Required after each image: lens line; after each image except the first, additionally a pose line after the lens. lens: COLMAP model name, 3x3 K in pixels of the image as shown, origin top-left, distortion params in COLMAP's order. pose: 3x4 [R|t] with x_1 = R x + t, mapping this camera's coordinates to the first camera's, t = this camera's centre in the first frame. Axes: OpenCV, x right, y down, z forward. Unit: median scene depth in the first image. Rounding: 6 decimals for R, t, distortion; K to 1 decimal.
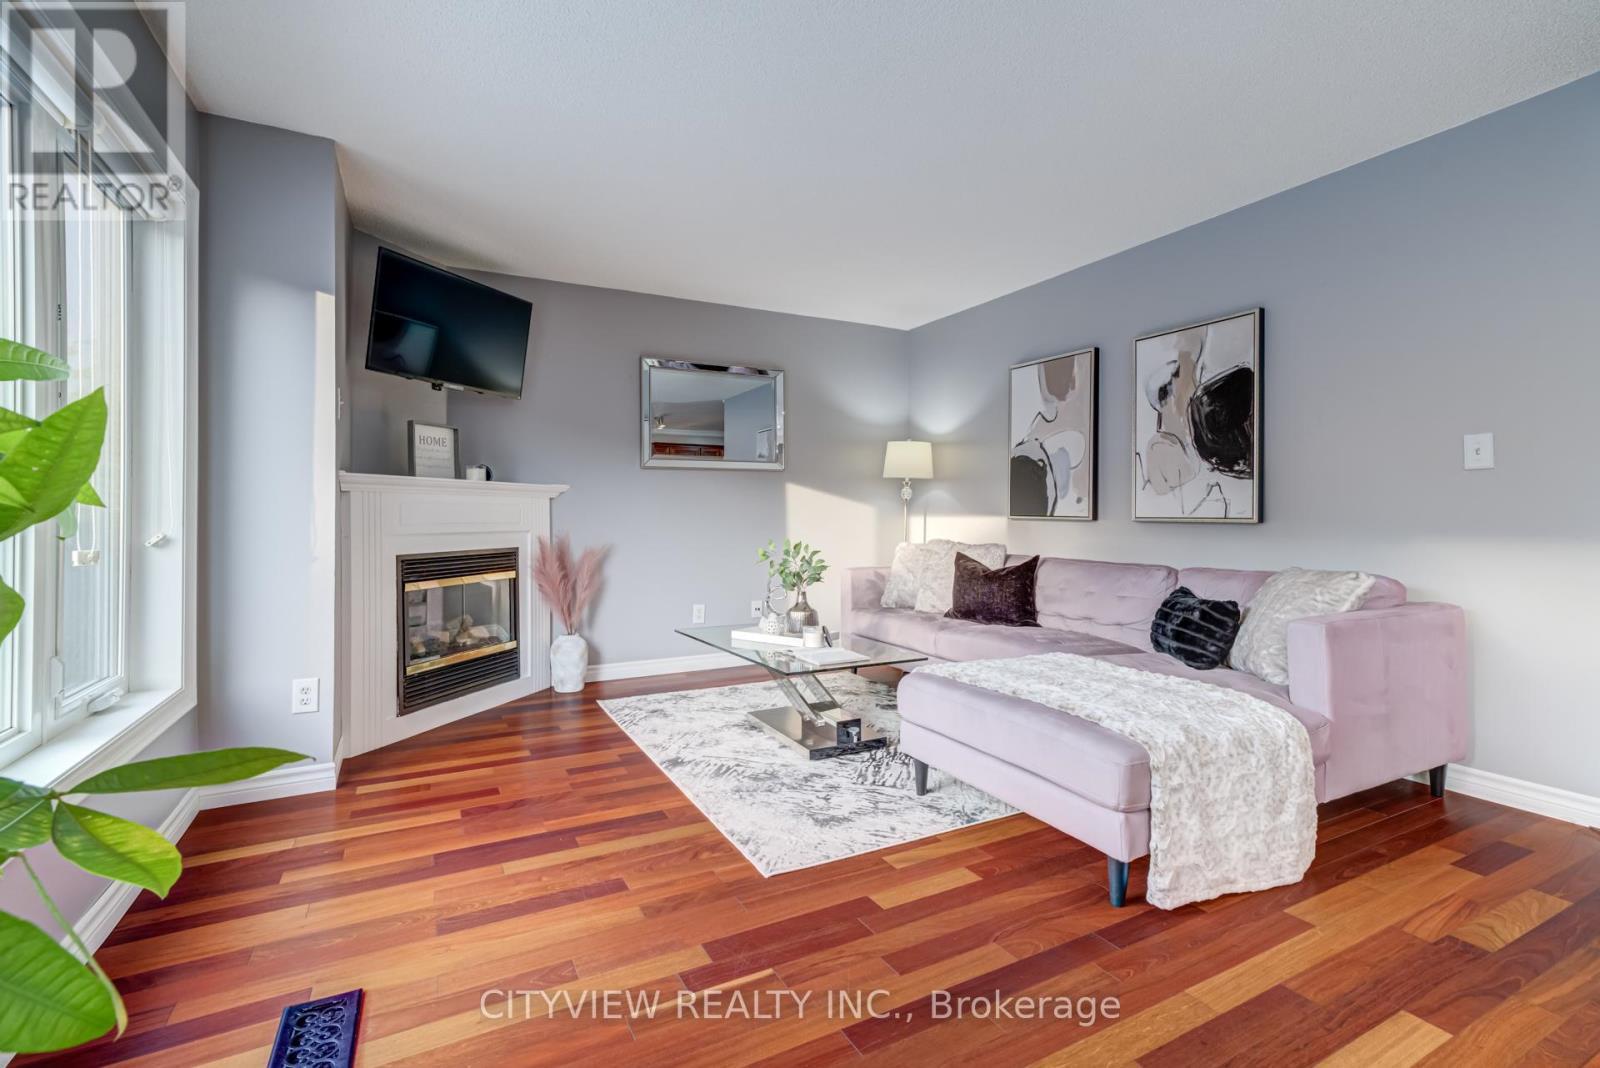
lens RADIAL K [[741.9, 0, 802.1], [0, 741.9, 520.4], [0, 0, 1]] dist [-0.010766, 0.008375]
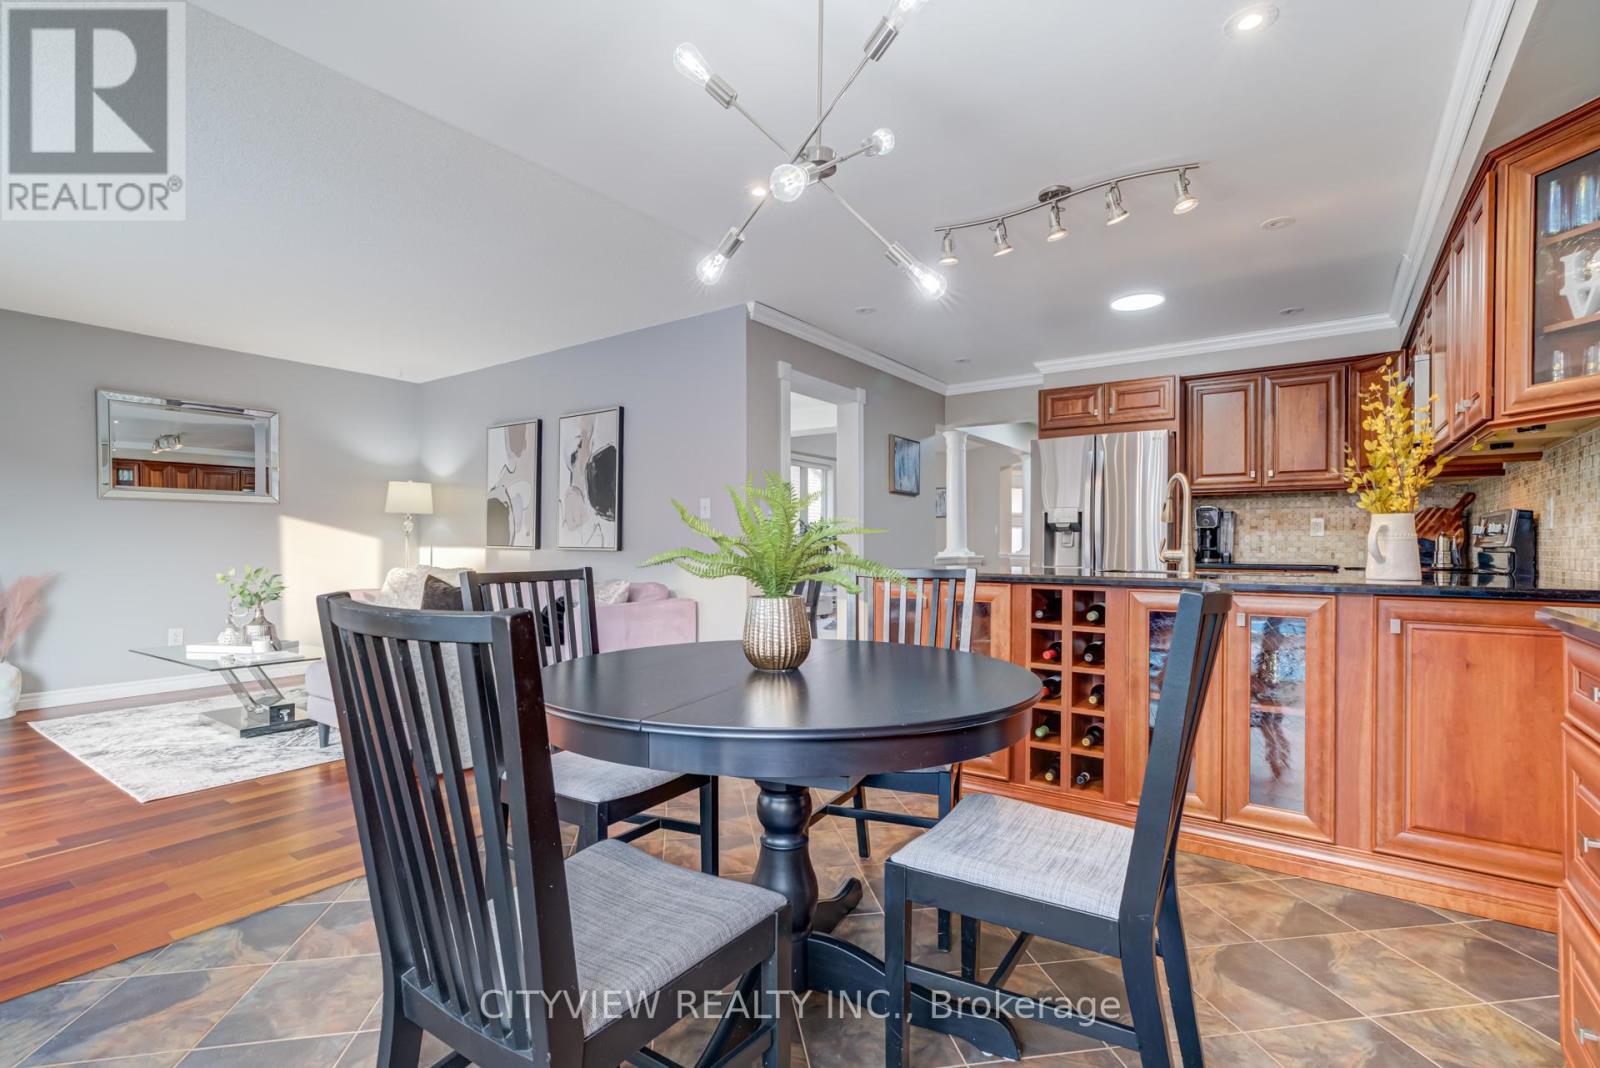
lens RADIAL K [[741.9, 0, 798.7], [0, 741.9, 556.3], [0, 0, 1]] dist [-0.010766, 0.008375]
pose [[0.891632, -0.002251, 0.452756, 0.226329], [-0.000779, 0.999979, 0.006505, 0.003635], [-0.452761, -0.006153, 0.891611, -0.431137]]
